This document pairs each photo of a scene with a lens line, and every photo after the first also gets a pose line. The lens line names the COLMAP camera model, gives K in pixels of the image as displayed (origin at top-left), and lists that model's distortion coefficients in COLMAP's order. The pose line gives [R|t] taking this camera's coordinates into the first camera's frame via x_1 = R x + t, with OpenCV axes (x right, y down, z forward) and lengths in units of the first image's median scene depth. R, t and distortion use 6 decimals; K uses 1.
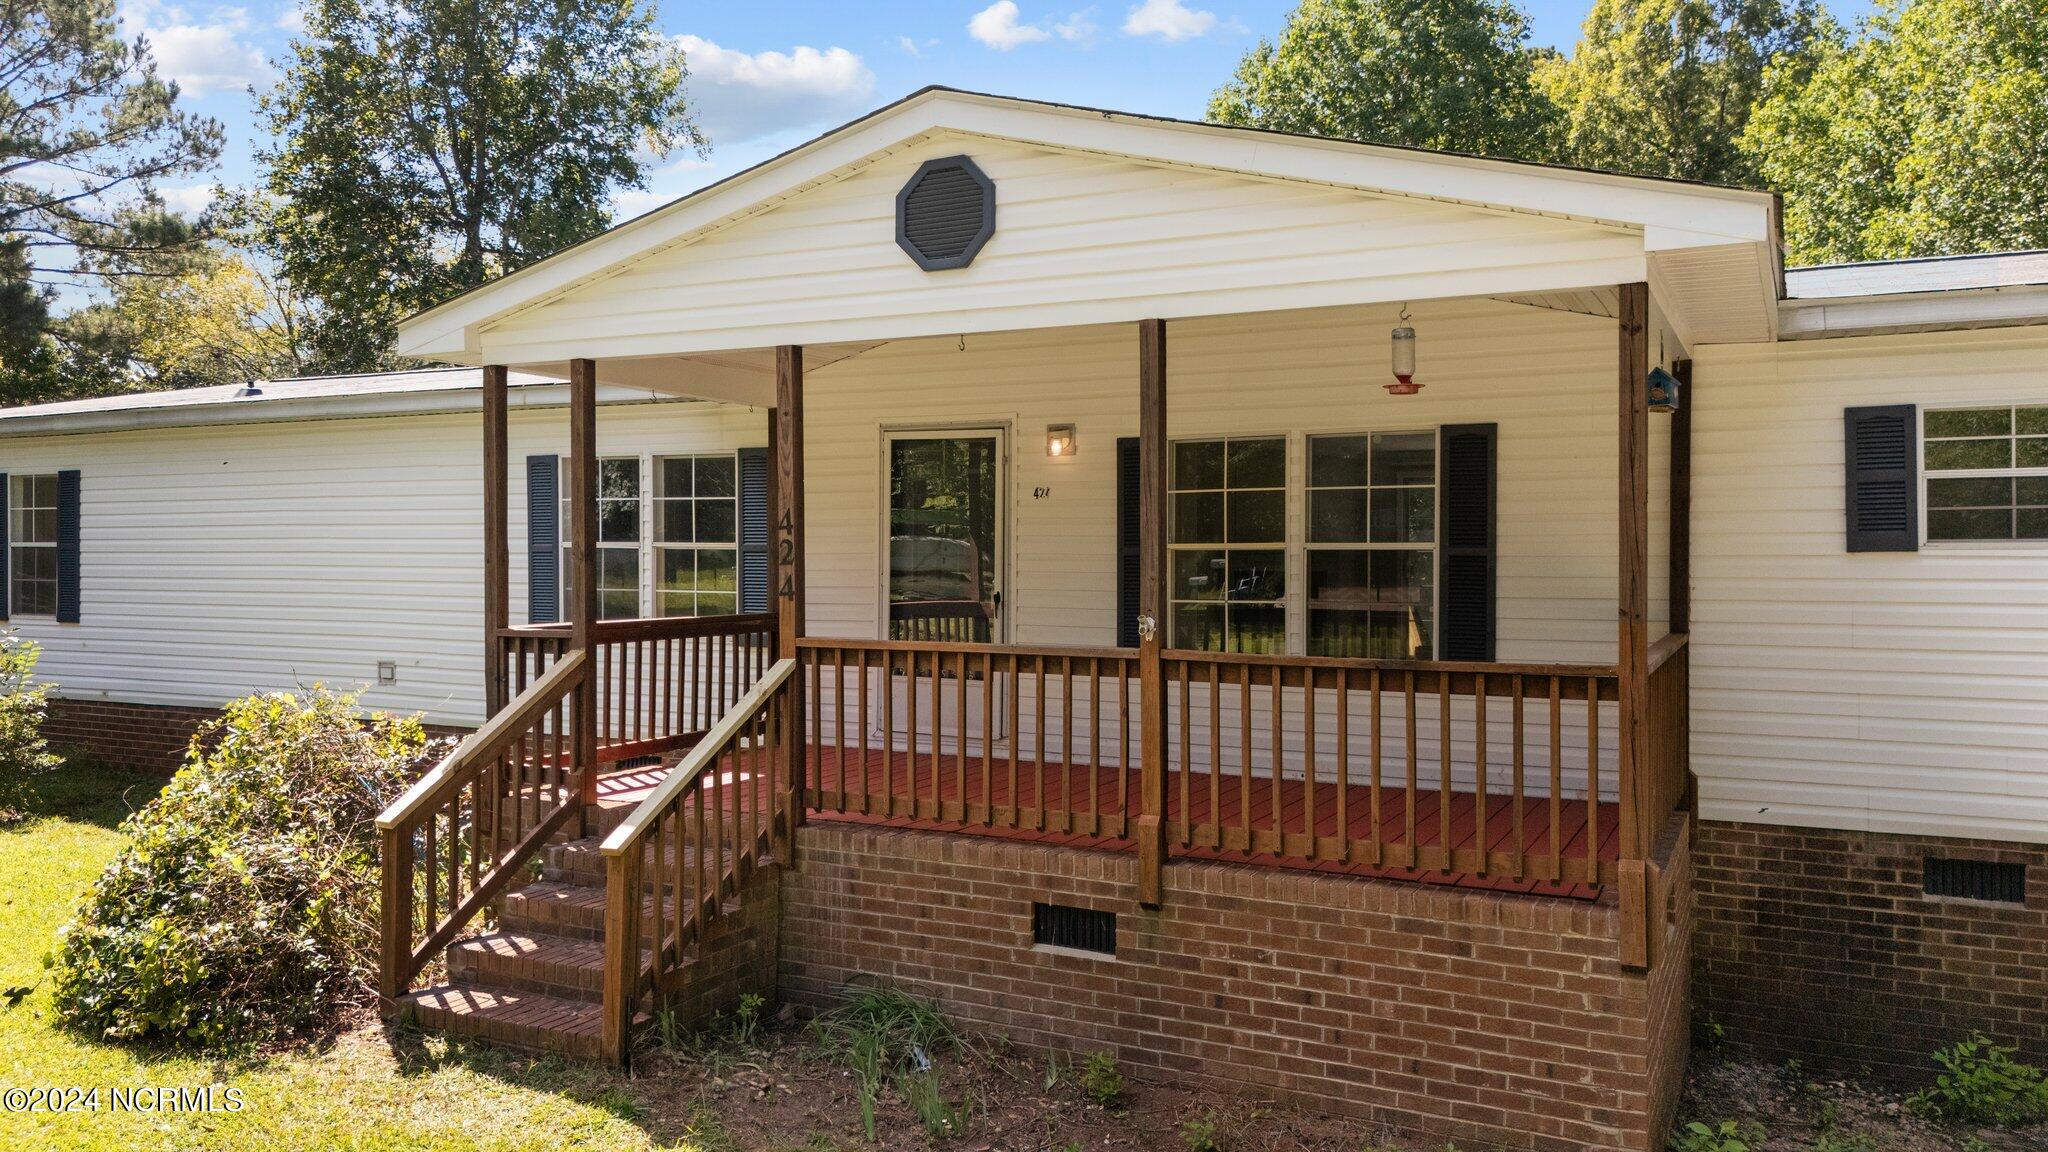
lens RADIAL K [[1525.5, 0, 1023.9], [0, 1525.5, 506.2], [0, 0, 1]] dist [0.008318, 0.003103]
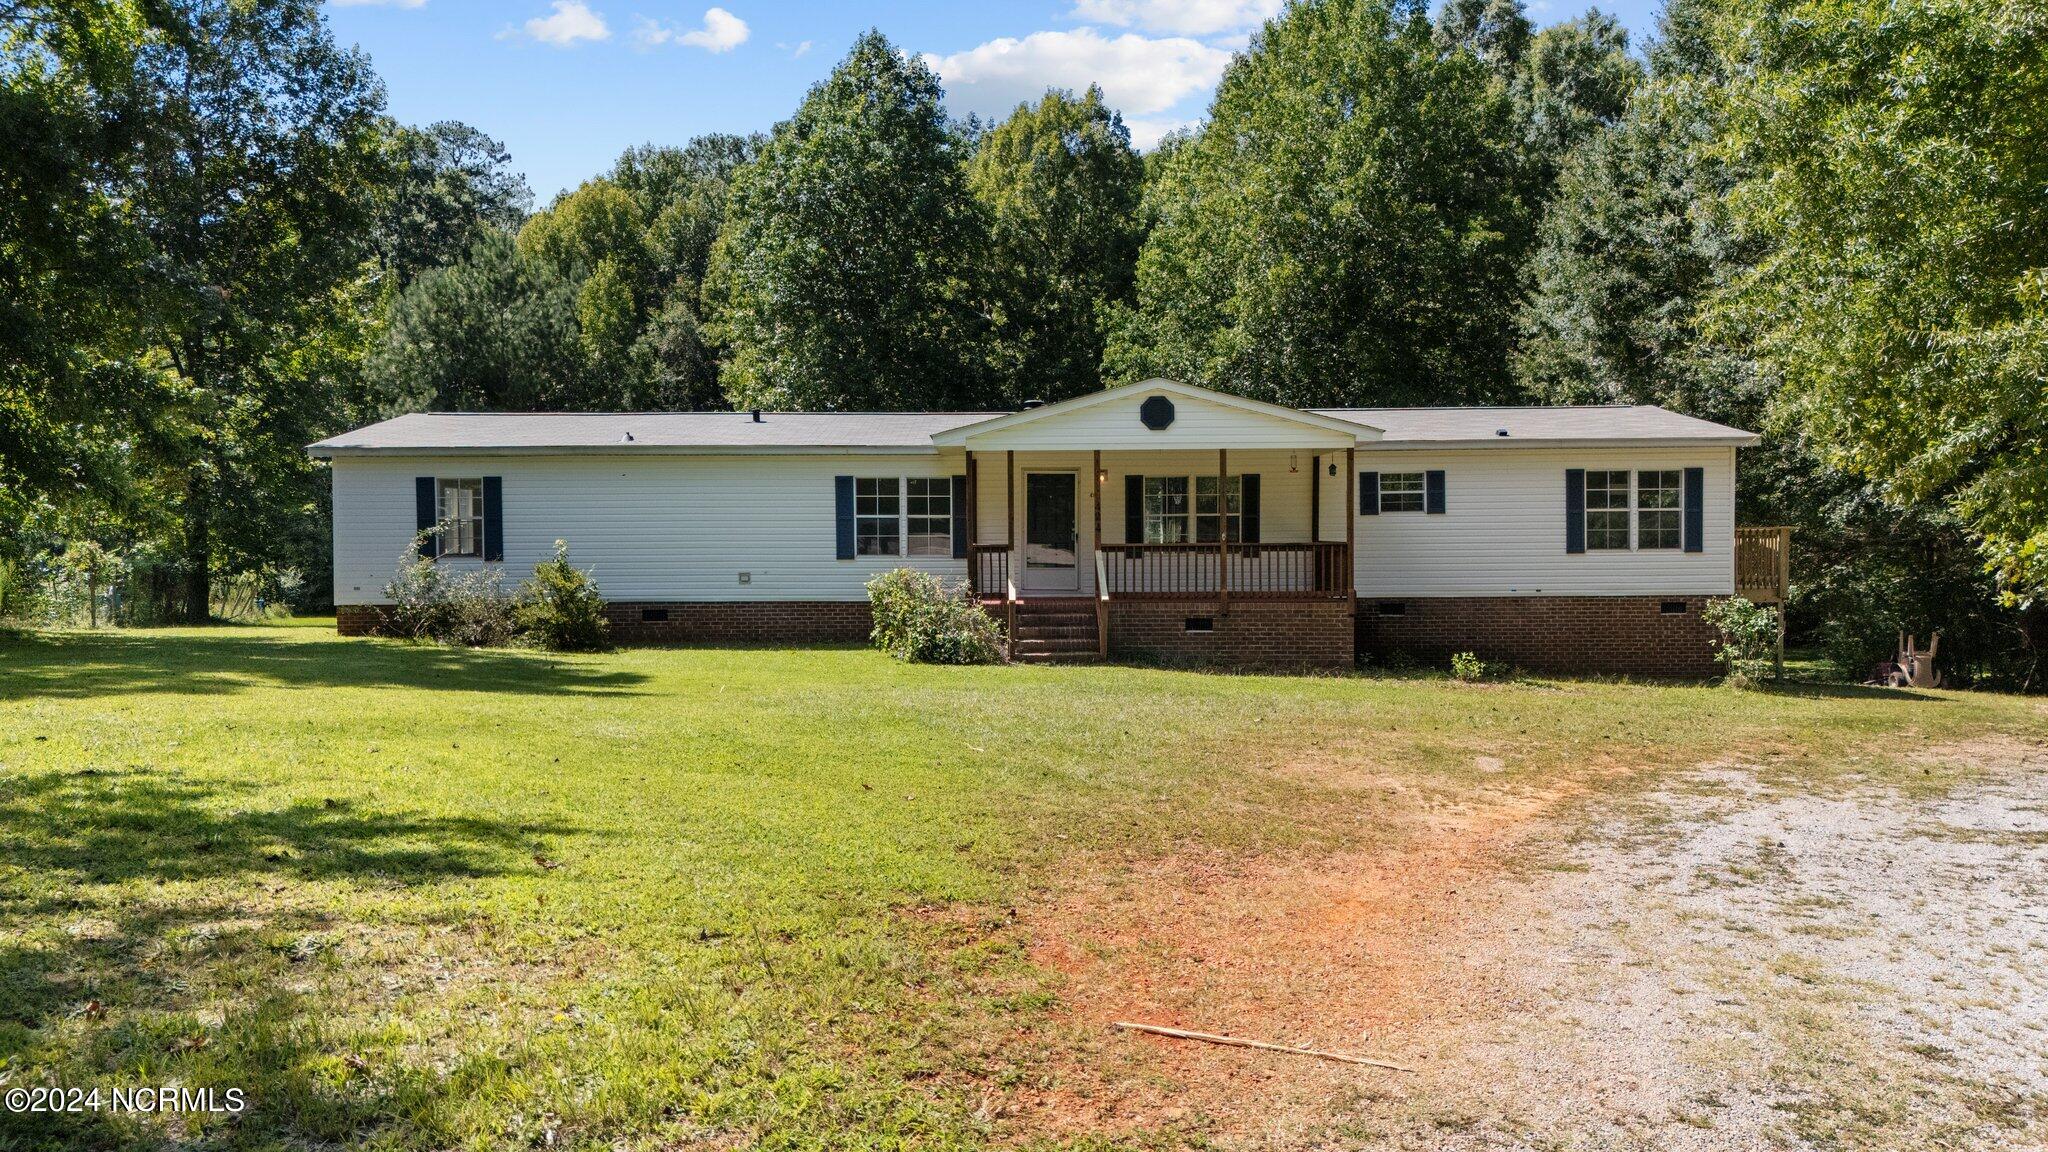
lens RADIAL K [[1525.5, 0, 1023.9], [0, 1525.5, 506.2], [0, 0, 1]] dist [0.008318, 0.003103]
pose [[0.882469, -0.001110, 0.470369, -1.213663], [-0.005861, 0.999894, 0.013356, -0.021728], [-0.470333, -0.014543, 0.882369, -1.160748]]
